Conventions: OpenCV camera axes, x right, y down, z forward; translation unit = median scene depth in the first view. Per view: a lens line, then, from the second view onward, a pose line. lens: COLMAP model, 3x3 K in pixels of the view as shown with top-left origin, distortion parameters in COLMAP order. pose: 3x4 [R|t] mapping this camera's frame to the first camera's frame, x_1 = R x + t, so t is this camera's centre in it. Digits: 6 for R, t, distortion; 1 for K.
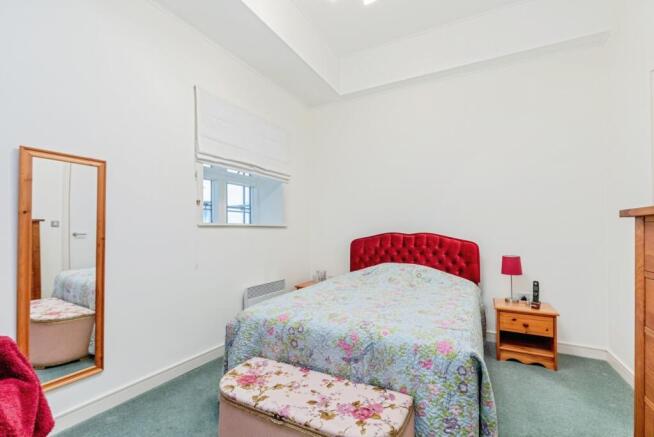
lens RADIAL K [[304.8, 0, 321.7], [0, 304.8, 222.4], [0, 0, 1]] dist [0.021069, 0.000115]
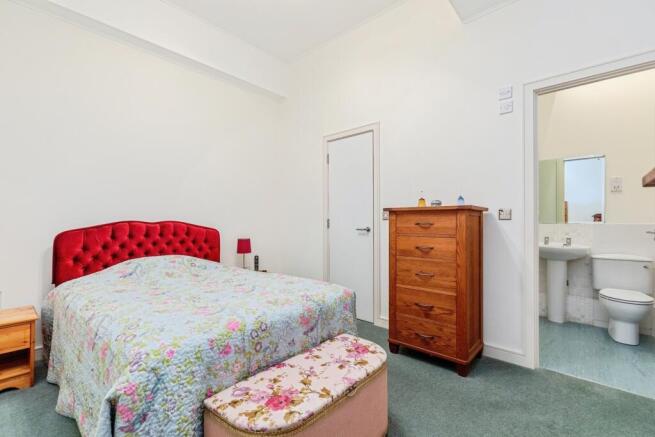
lens RADIAL K [[305.3, 0, 322.2], [0, 305.3, 222.4], [0, 0, 1]] dist [0.021069, 0.000115]
pose [[0.207042, -0.002130, 0.978330, -0.874273], [-0.017033, 0.999838, 0.005782, 0.045063], [-0.978184, -0.017861, 0.206972, 0.656280]]
